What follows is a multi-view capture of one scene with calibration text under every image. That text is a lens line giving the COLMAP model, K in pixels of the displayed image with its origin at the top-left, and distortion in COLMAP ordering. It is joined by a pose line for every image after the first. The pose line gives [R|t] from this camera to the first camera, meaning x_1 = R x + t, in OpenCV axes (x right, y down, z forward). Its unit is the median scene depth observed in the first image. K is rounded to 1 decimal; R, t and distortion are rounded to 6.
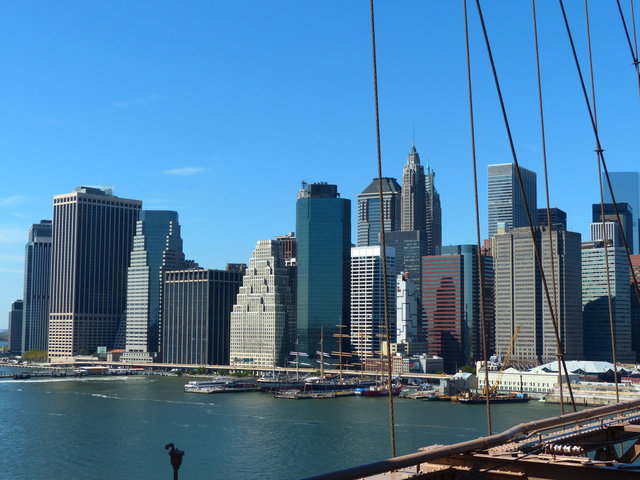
lens RADIAL K [[985.9, 0, 320.0], [0, 985.9, 240.0], [0, 0, 1]] dist [-0.019885, -0.008713]
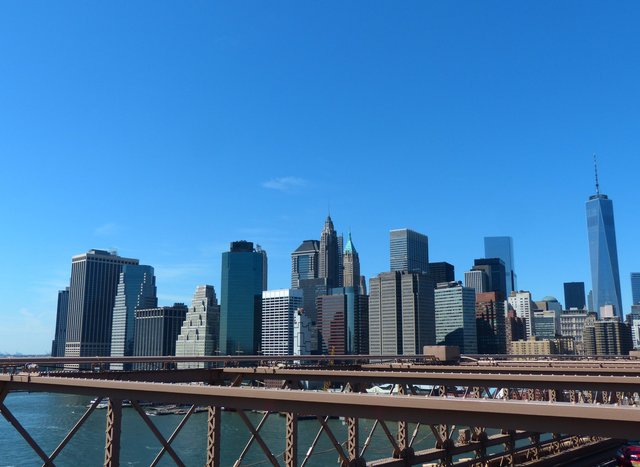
lens RADIAL K [[636.6, 0, 320.0], [0, 636.6, 233.5], [0, 0, 1]] dist [-0.021545, -0.010299]
pose [[0.999525, -0.012613, -0.028112, 0.121789], [0.009928, 0.995551, -0.093703, 0.012007], [0.029169, 0.093379, 0.995203, 0.147545]]
